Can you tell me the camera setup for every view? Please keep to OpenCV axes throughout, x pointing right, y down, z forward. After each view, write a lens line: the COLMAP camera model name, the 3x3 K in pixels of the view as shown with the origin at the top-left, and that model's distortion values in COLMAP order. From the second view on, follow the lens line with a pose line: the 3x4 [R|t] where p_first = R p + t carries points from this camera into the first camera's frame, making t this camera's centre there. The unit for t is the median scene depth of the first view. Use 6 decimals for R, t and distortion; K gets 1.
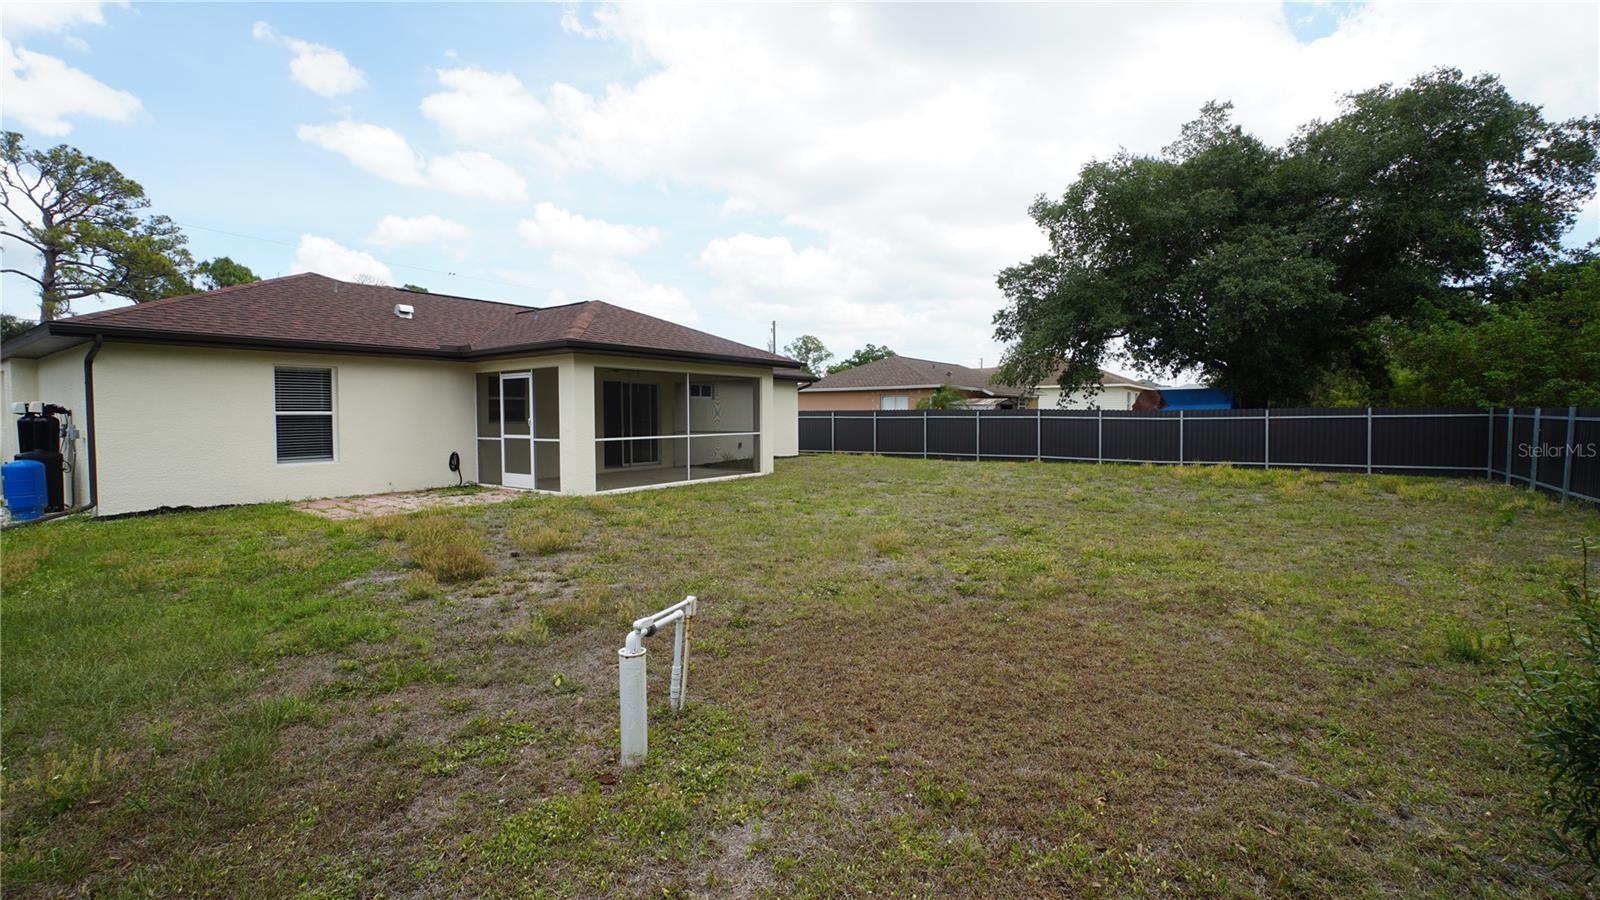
lens RADIAL K [[702.2, 0, 810.4], [0, 702.2, 446.5], [0, 0, 1]] dist [-0.051696, 0.006561]
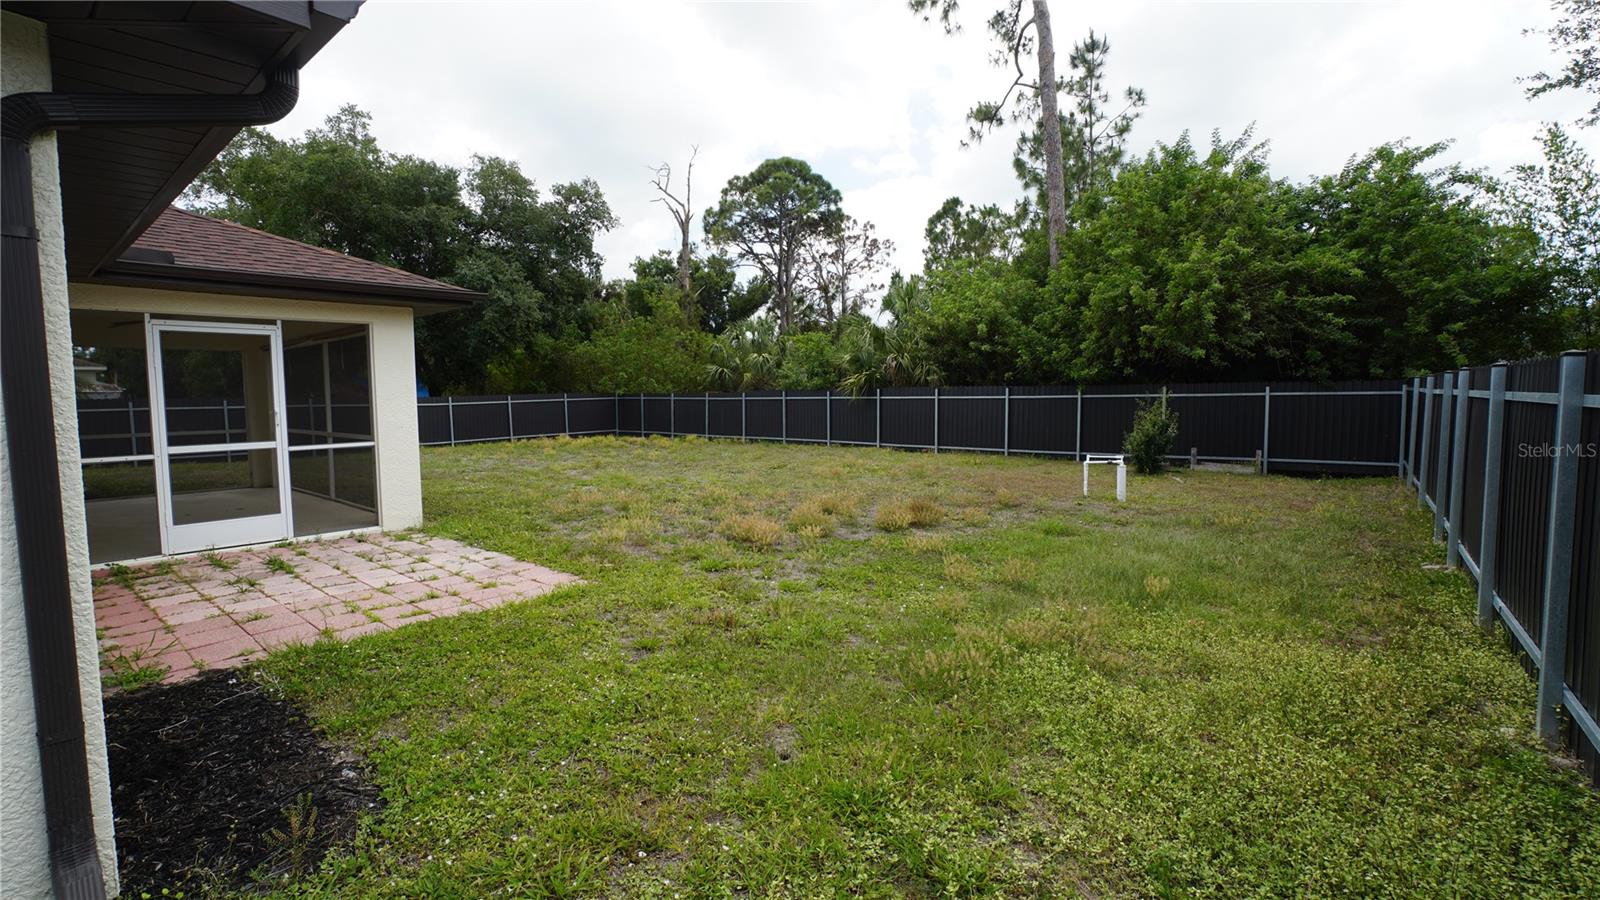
lens RADIAL K [[702.2, 0, 798.1], [0, 702.2, 449.9], [0, 0, 1]] dist [-0.051696, 0.006561]
pose [[0.087648, -0.070640, 0.993644, -0.895707], [0.057488, 0.996179, 0.065749, -0.021153], [-0.994491, 0.051360, 0.091374, 0.541842]]
